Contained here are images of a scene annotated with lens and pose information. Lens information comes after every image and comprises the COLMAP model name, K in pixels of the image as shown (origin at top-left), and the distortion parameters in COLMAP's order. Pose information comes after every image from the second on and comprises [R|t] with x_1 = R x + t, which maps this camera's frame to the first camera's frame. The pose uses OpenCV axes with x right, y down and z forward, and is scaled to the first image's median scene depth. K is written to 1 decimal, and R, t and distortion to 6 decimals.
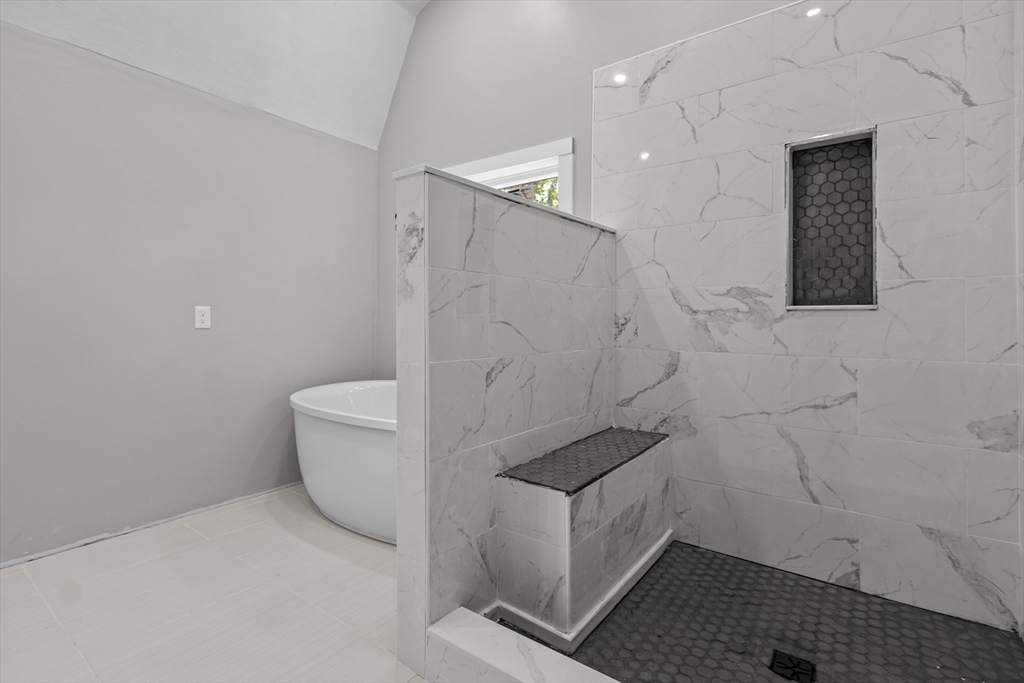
lens RADIAL K [[481.5, 0, 513.0], [0, 481.5, 315.0], [0, 0, 1]] dist [0.000169, -0.000160]
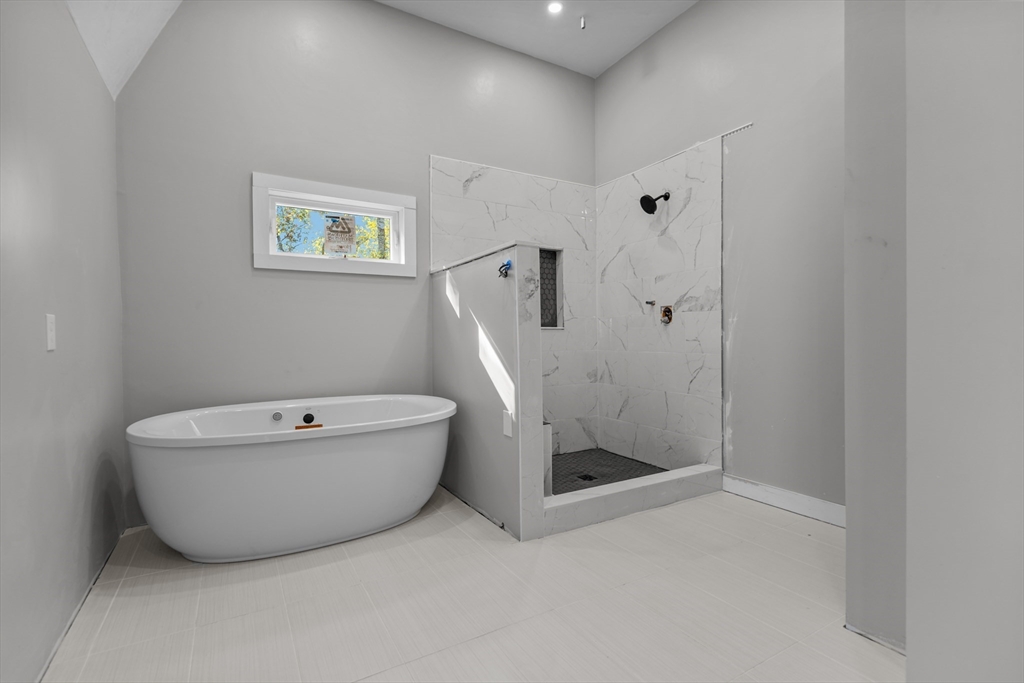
lens RADIAL K [[481.5, 0, 510.9], [0, 481.5, 341.4], [0, 0, 1]] dist [0.000169, -0.000160]
pose [[0.394440, -0.014980, 0.918799, -1.479664], [-0.004311, 0.999826, 0.018152, 0.005816], [-0.918911, -0.011121, 0.394307, 0.338993]]
